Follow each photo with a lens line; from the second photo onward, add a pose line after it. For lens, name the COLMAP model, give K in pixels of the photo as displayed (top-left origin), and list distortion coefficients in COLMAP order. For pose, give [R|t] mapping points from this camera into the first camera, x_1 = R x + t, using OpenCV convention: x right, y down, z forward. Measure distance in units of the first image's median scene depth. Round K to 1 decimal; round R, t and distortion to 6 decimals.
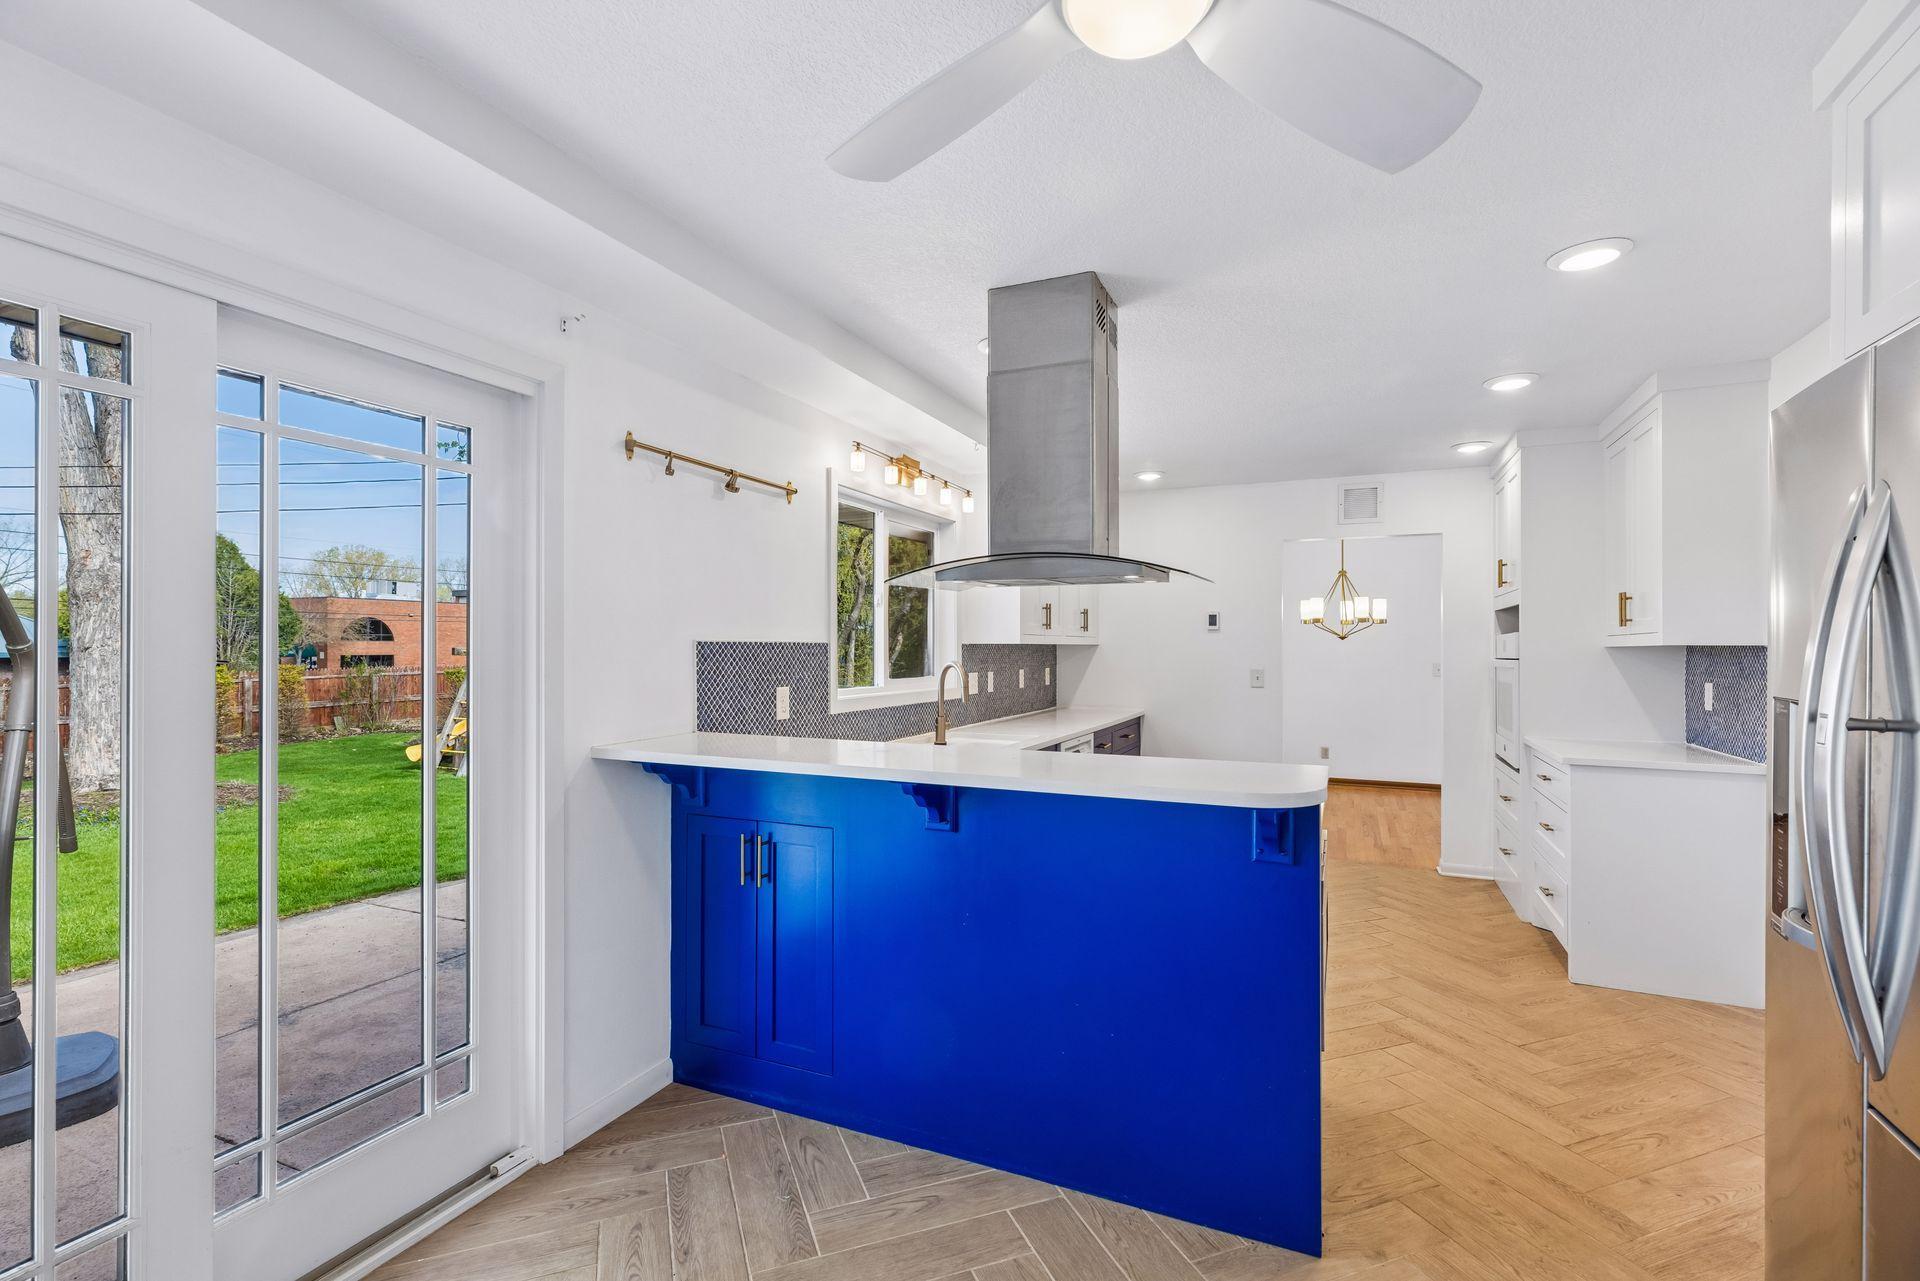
lens RADIAL K [[864.7, 0, 943.9], [0, 864.7, 641.5], [0, 0, 1]] dist [0.012295, 0.000006]
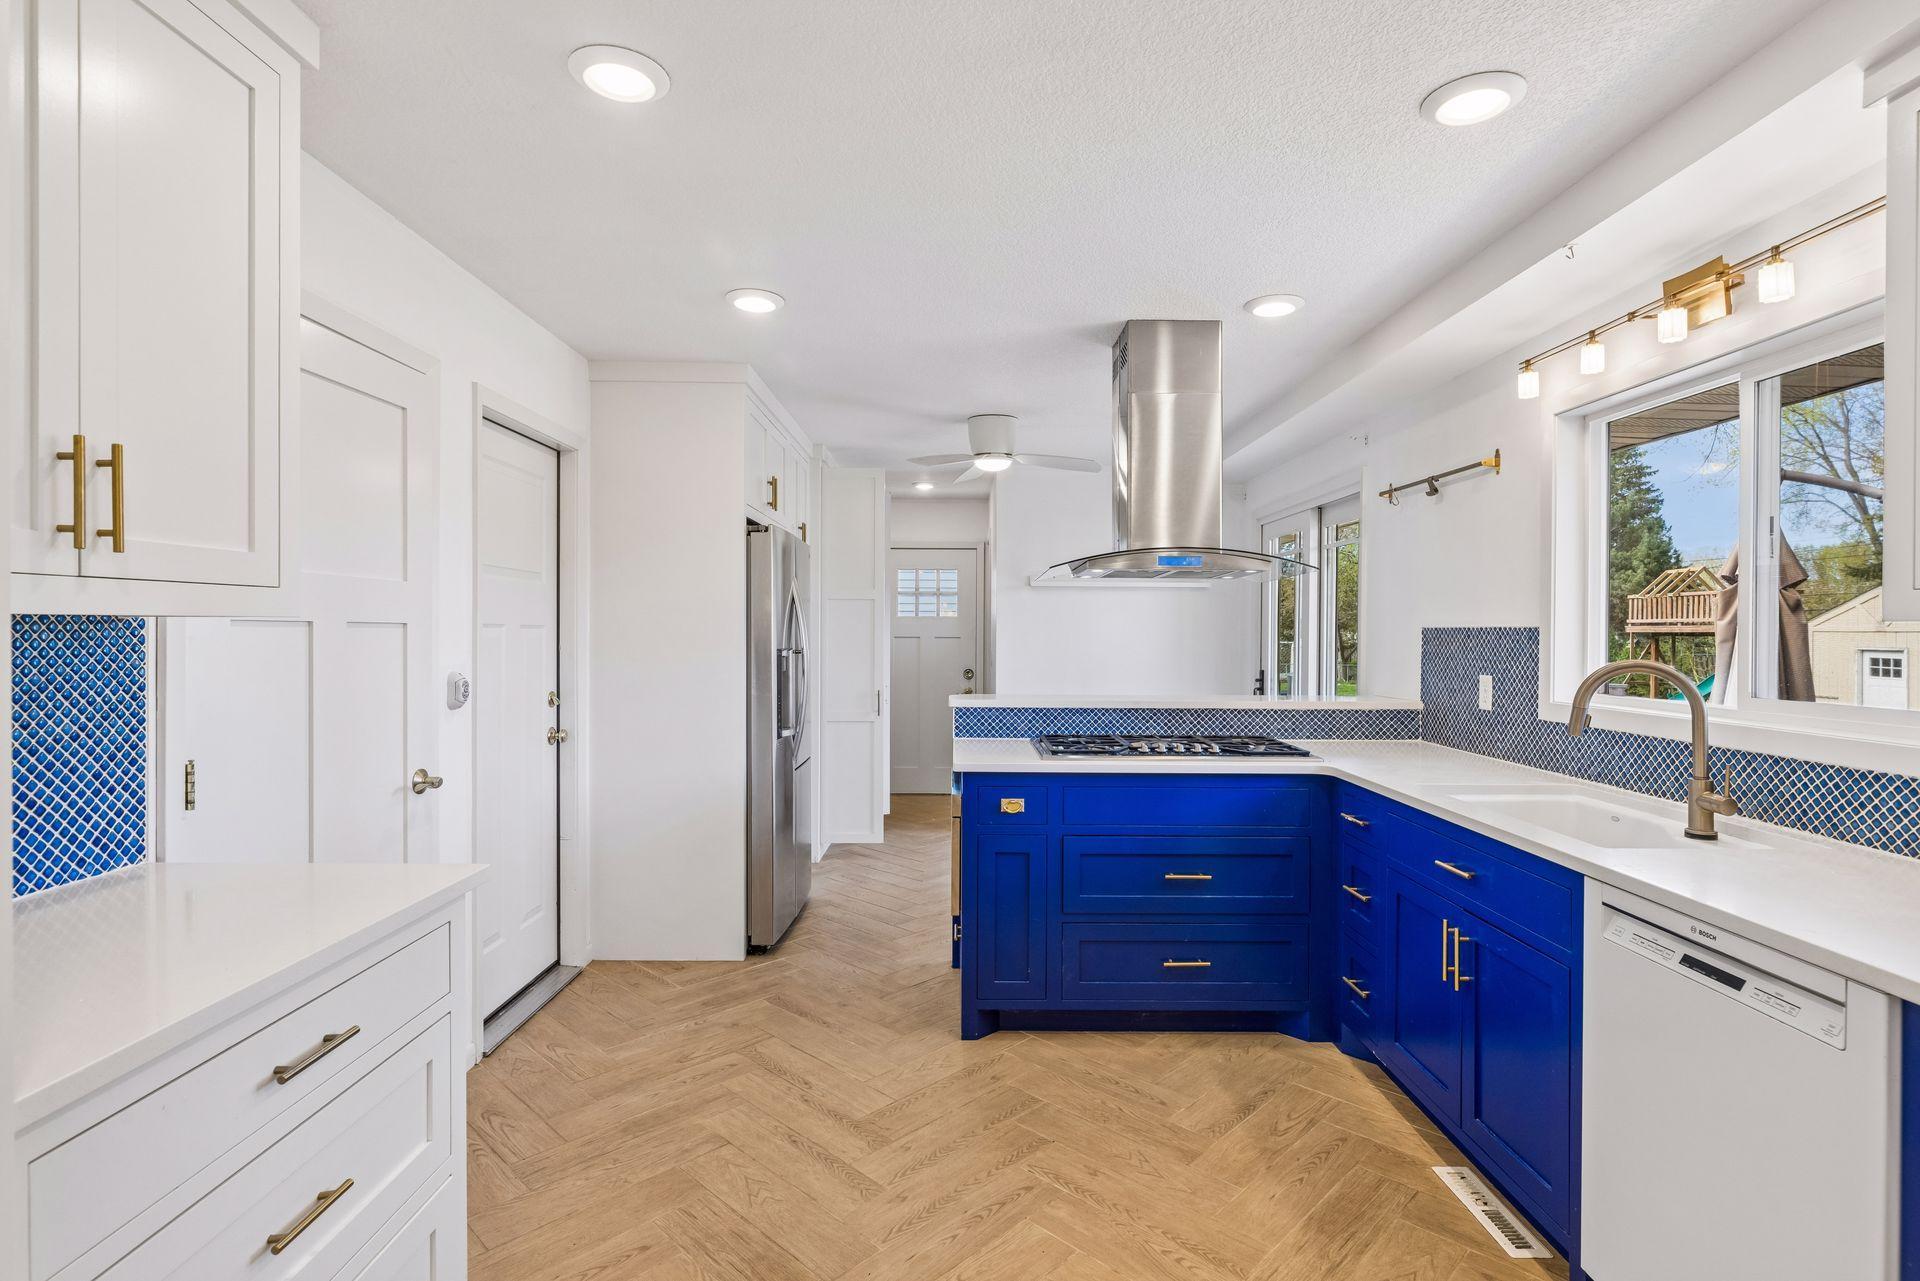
lens RADIAL K [[937.6, 0, 961.2], [0, 937.6, 632.2], [0, 0, 1]] dist [0.002161, 0.000881]
pose [[-0.903265, -0.008392, -0.429002, 0.787741], [-0.006832, 0.999963, -0.005175, 0.015987], [0.429029, -0.001744, -0.903289, 1.735795]]
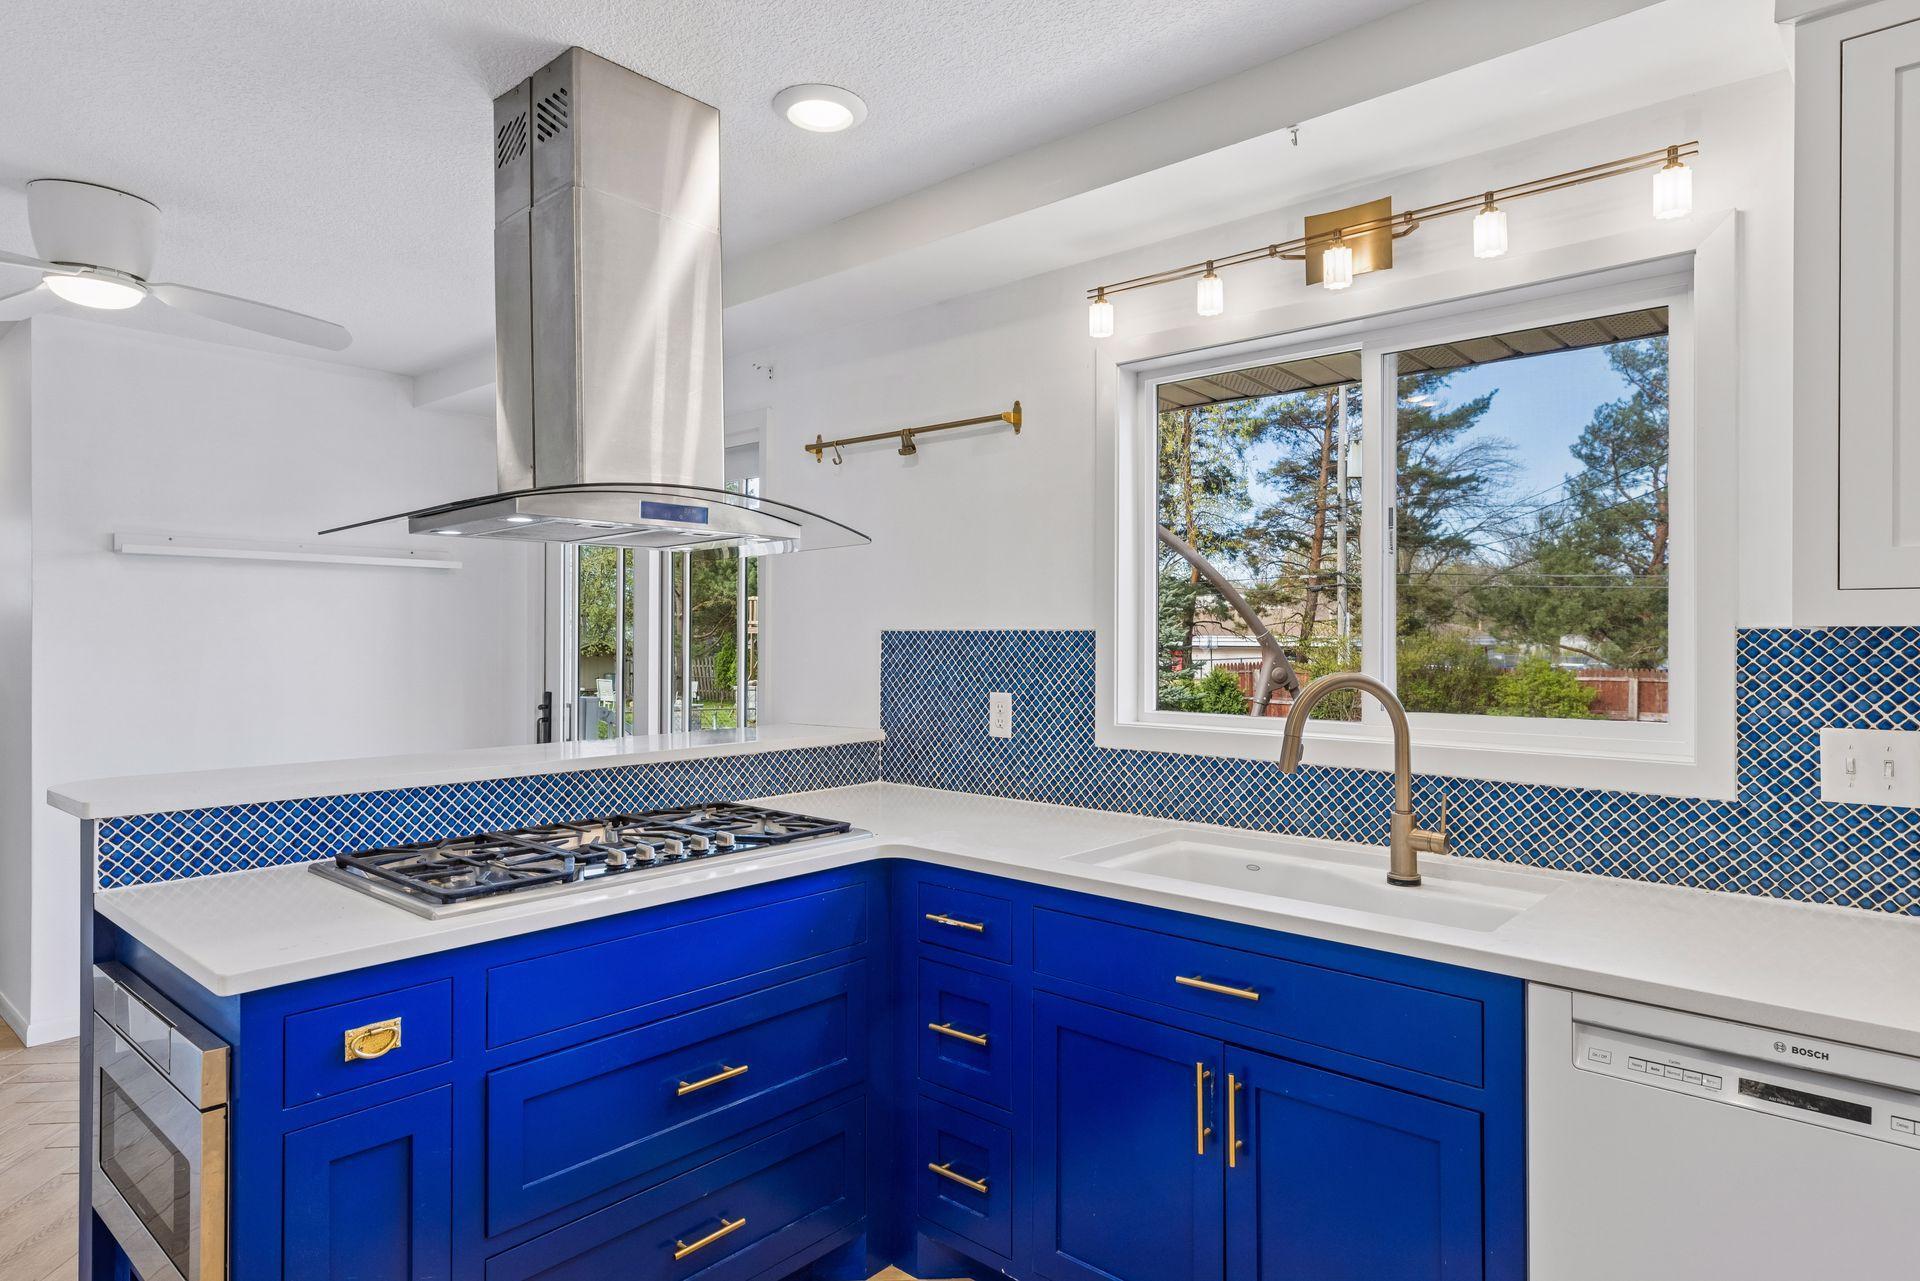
lens RADIAL K [[1093.4, 0, 955.8], [0, 1093.4, 633.7], [0, 0, 1]] dist [0.014723, -0.003426]
pose [[-0.284688, -0.005437, -0.958605, 0.724698], [0.002858, 0.999975, -0.006521, 0.009800], [0.958616, -0.004596, -0.284666, 1.271247]]
